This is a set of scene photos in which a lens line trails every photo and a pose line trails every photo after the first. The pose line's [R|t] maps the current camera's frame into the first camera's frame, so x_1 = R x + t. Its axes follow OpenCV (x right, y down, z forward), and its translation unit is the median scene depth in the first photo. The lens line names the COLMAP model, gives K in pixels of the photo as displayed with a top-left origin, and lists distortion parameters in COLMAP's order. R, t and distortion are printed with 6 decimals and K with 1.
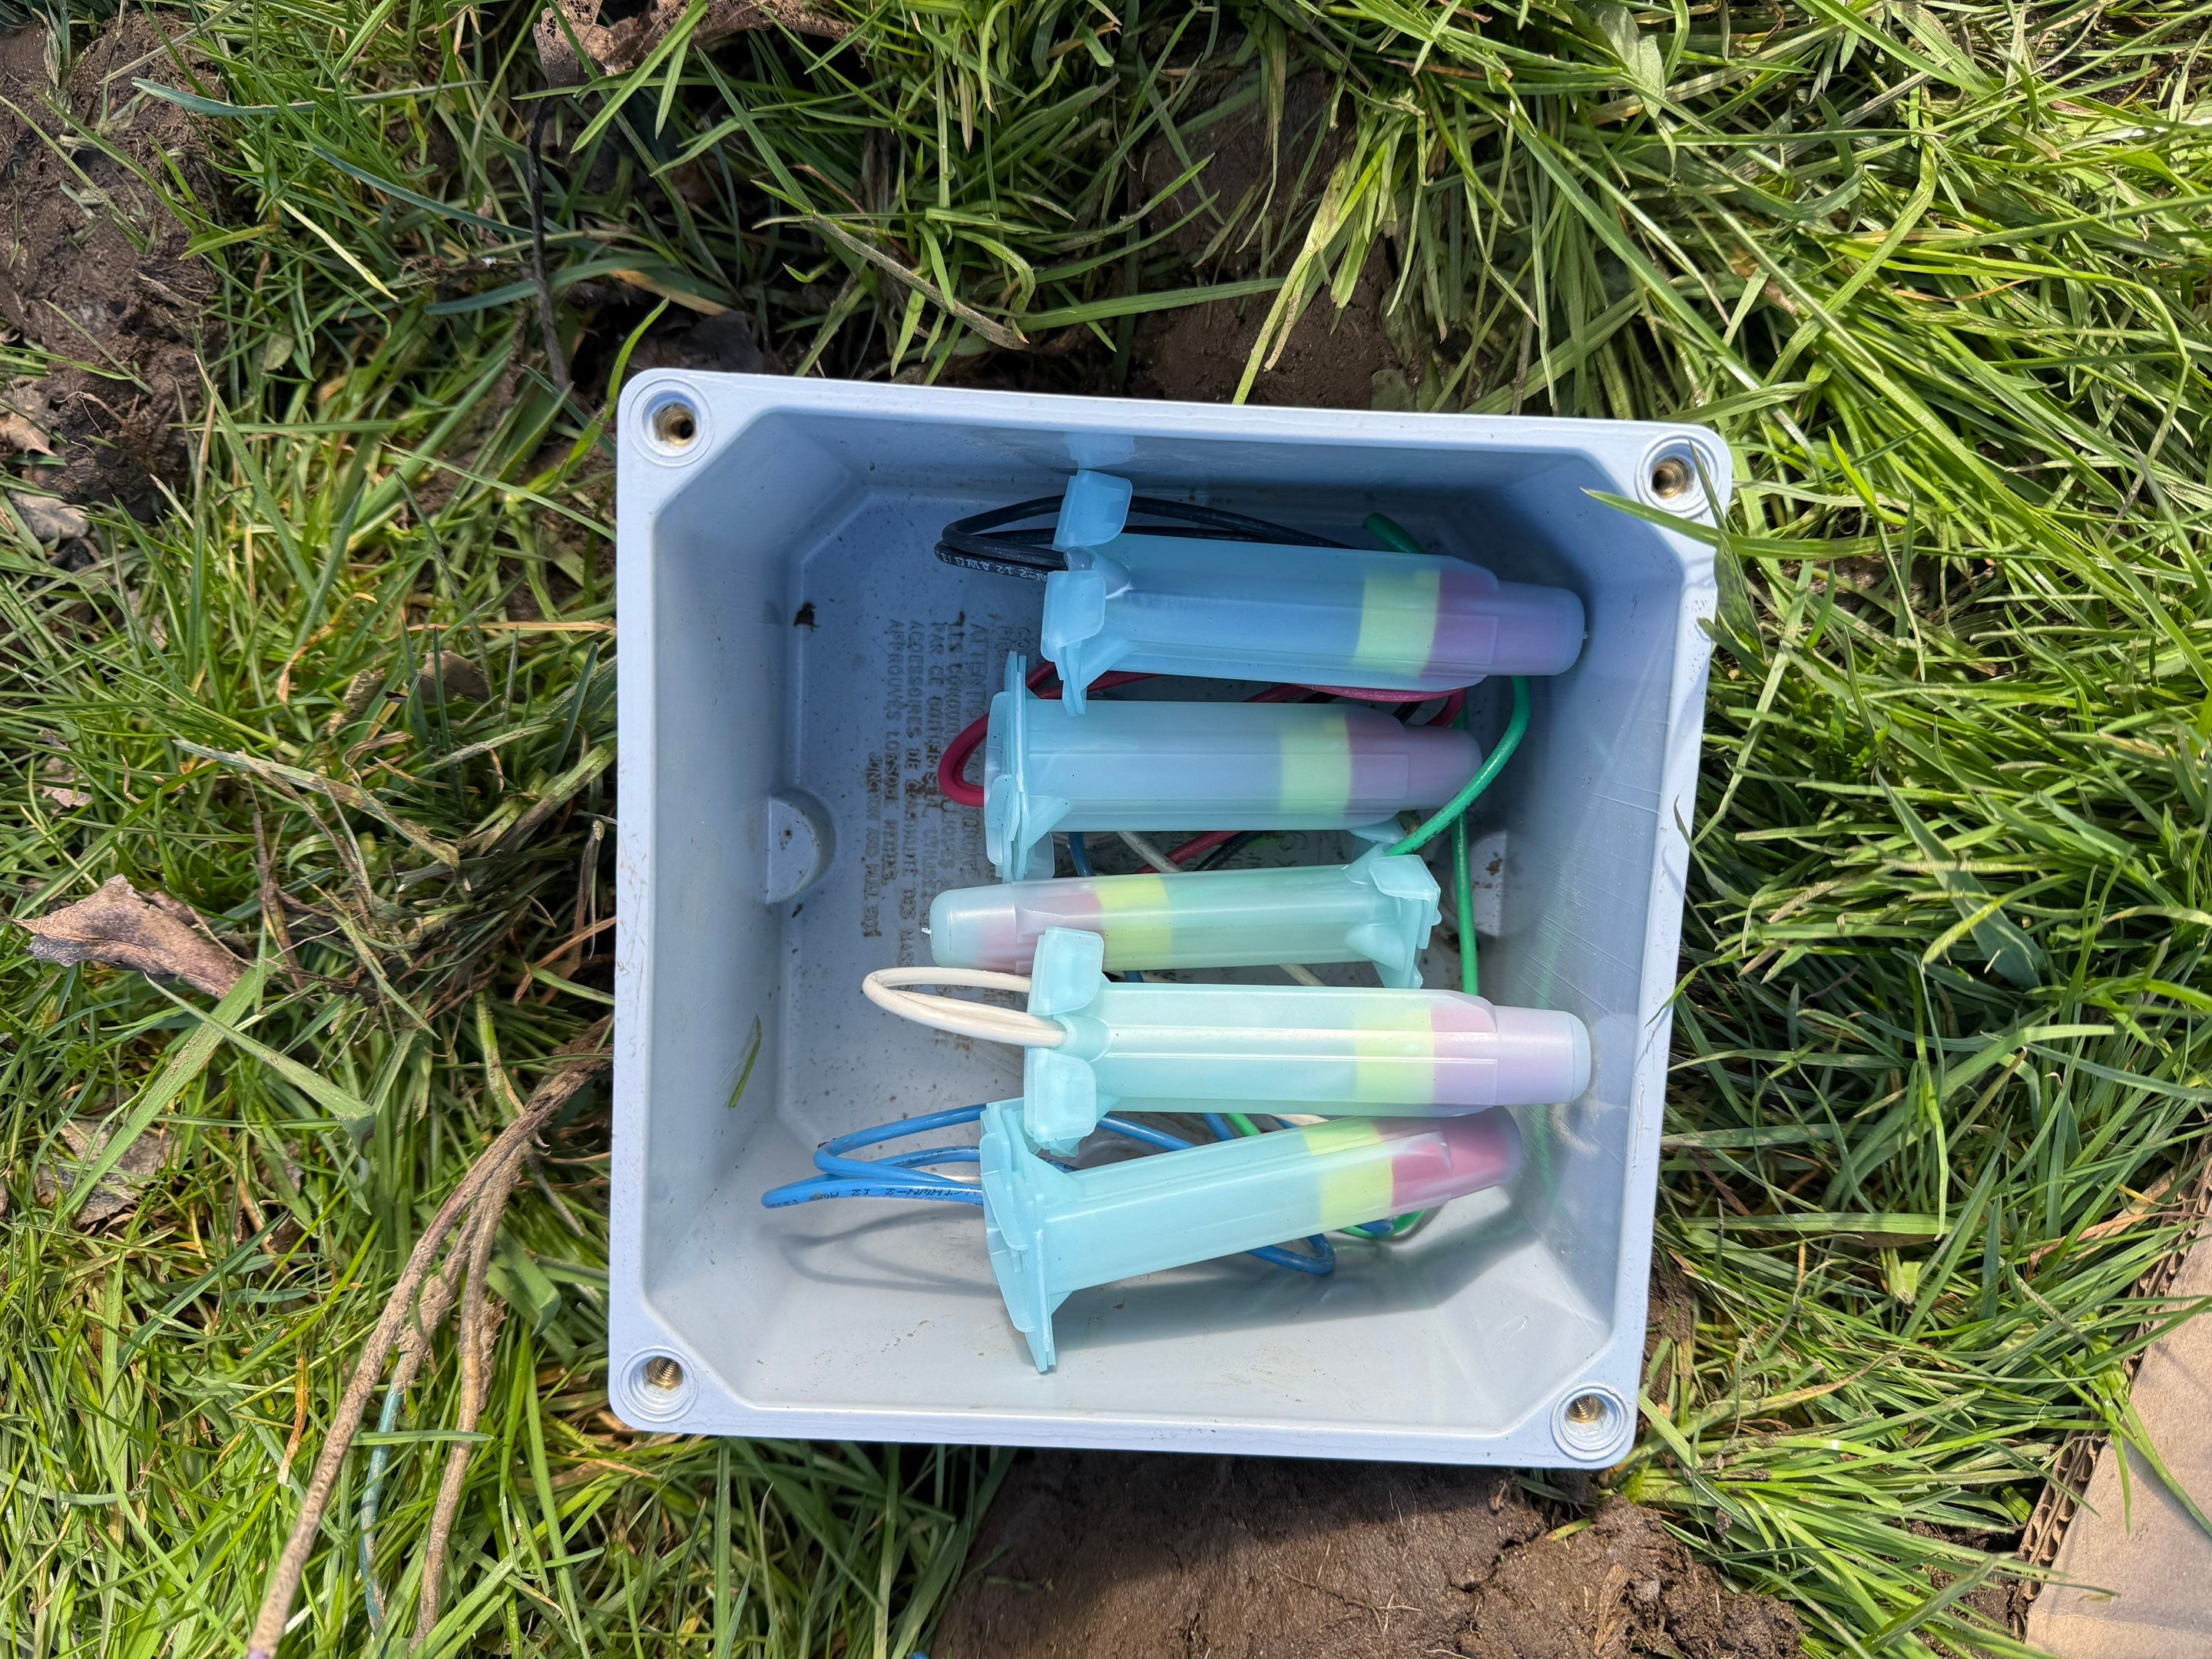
lens RADIAL K [[1594.8, 0, 1106.0], [0, 1594.8, 829.5], [0, 0, 1]] dist [-0.003585, -0.003822]
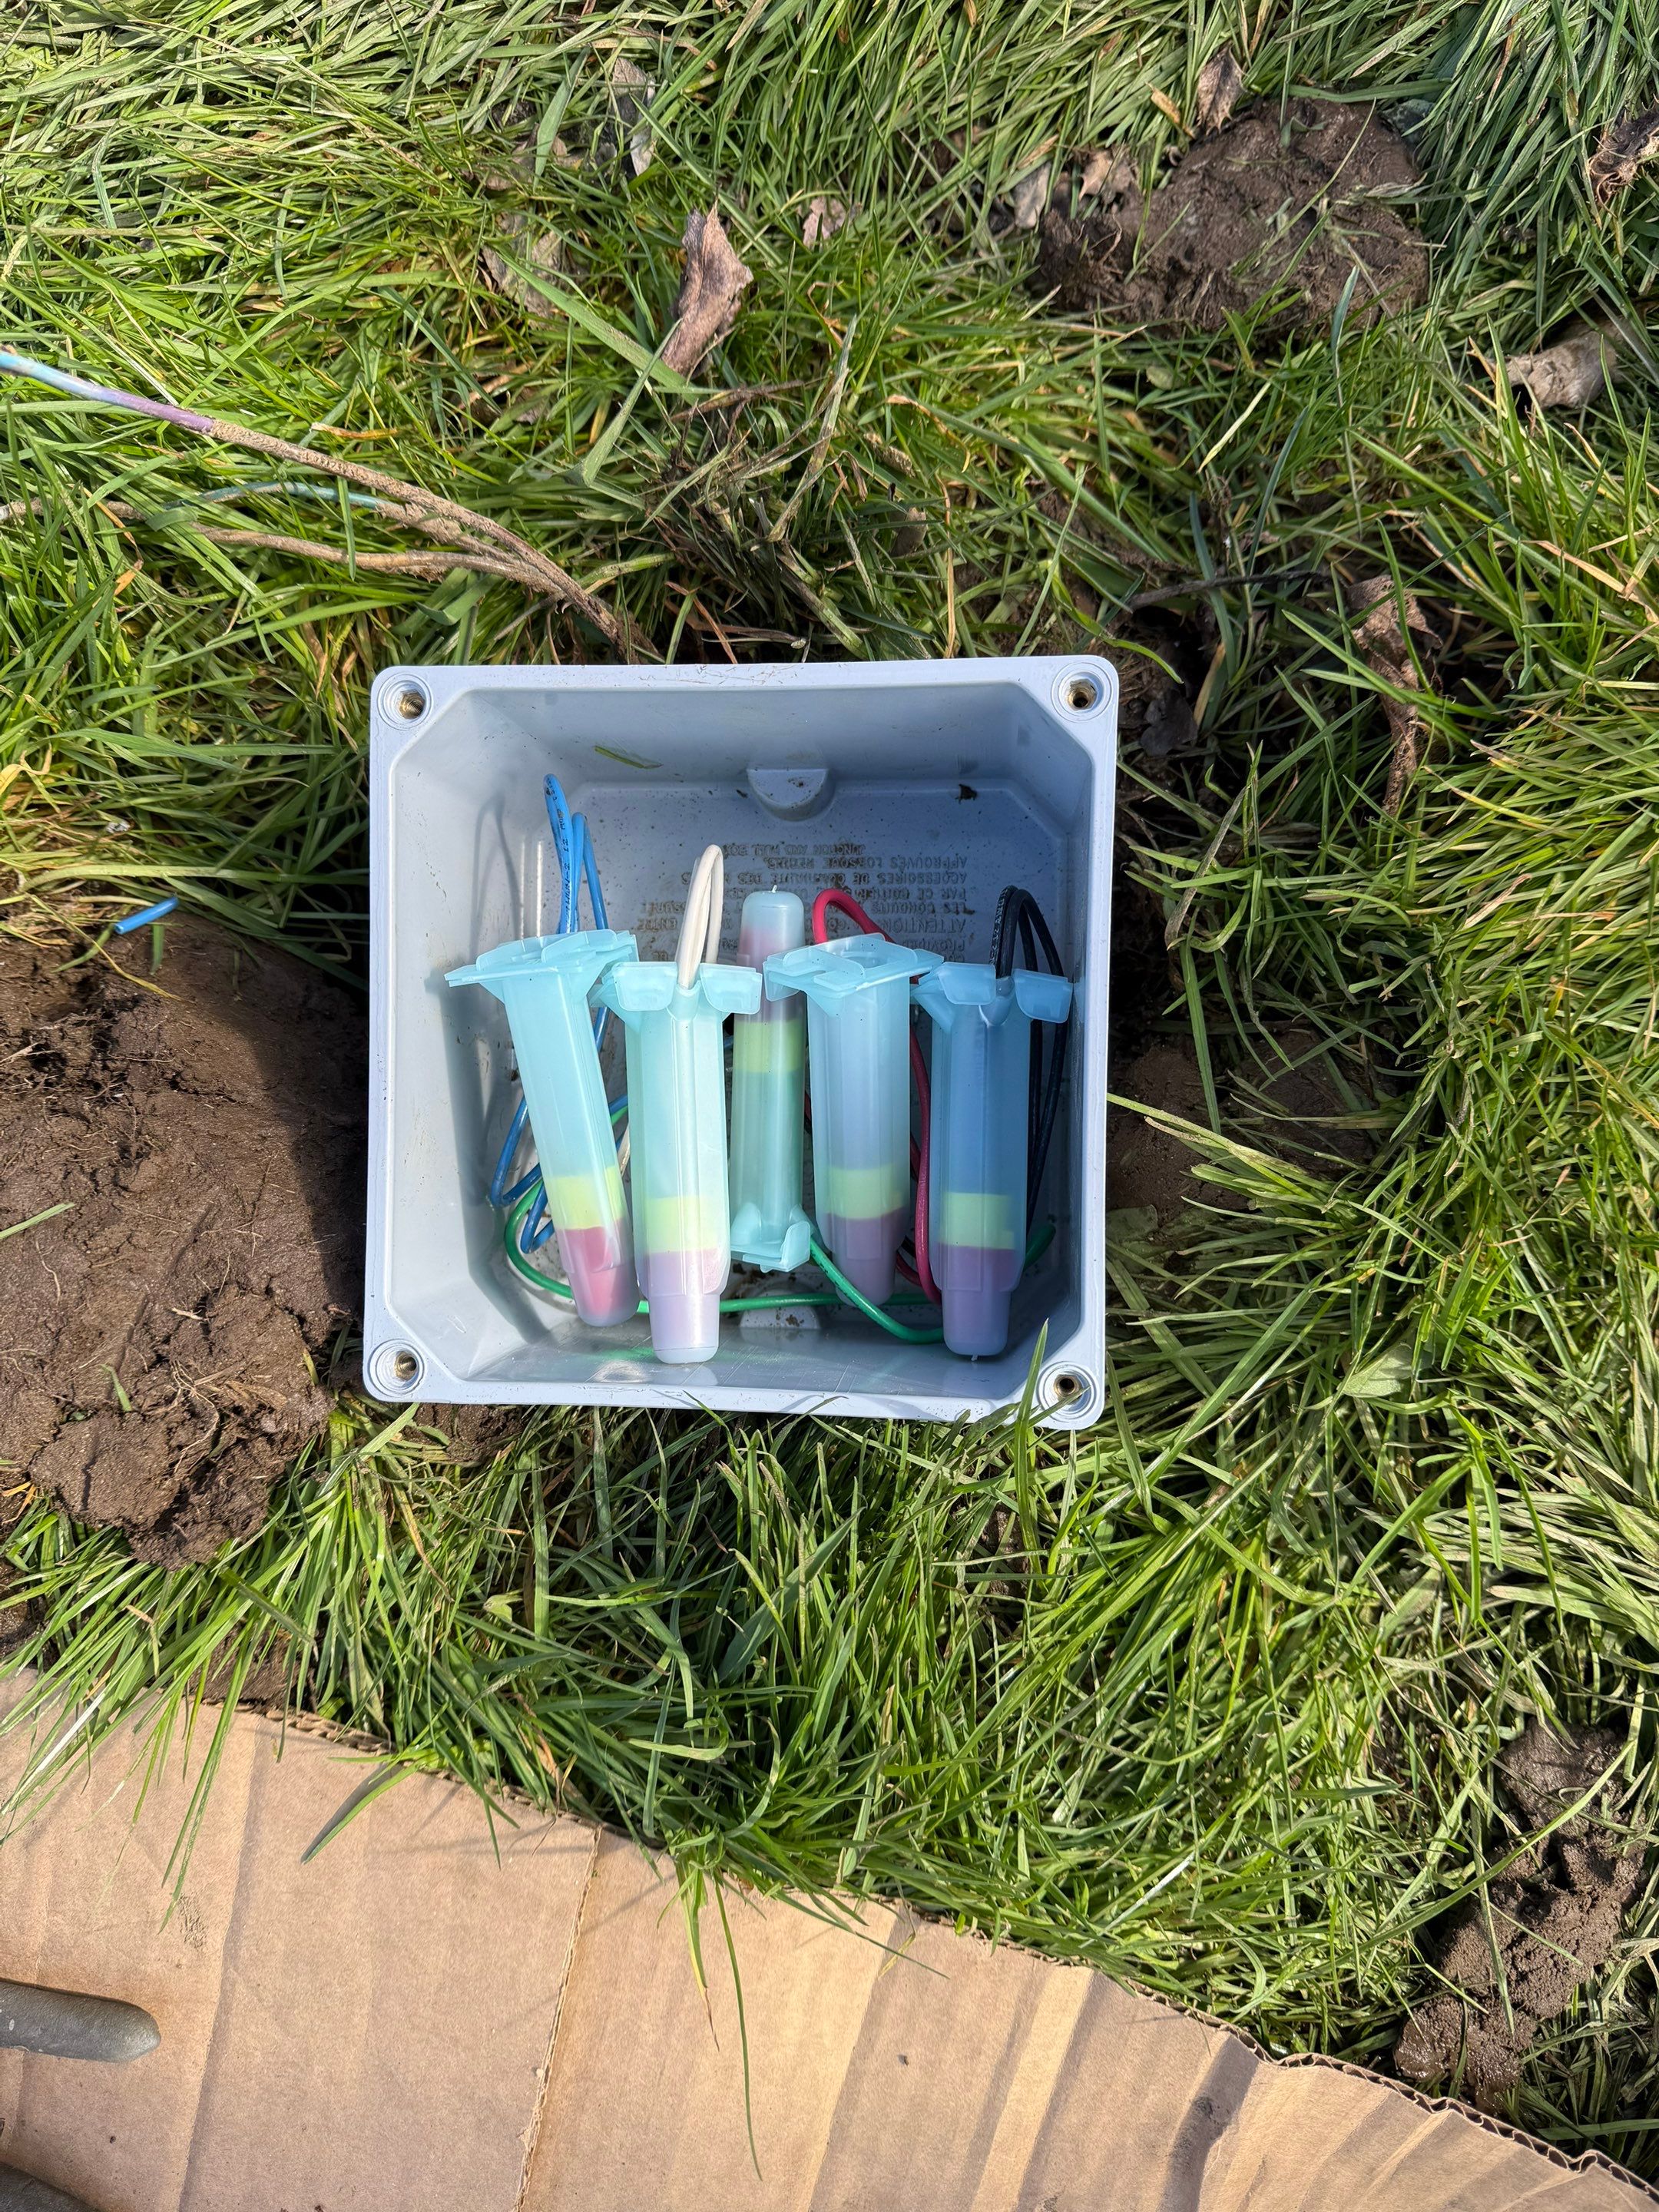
lens RADIAL K [[1535.7, 0, 820.5], [0, 1535.7, 1072.9], [0, 0, 1]] dist [0.122412, -0.211217]
pose [[0.032255, 0.999343, -0.016536, 0.070119], [-0.999477, 0.032216, -0.002643, -0.003205], [-0.002109, 0.016613, 0.999860, -0.320137]]
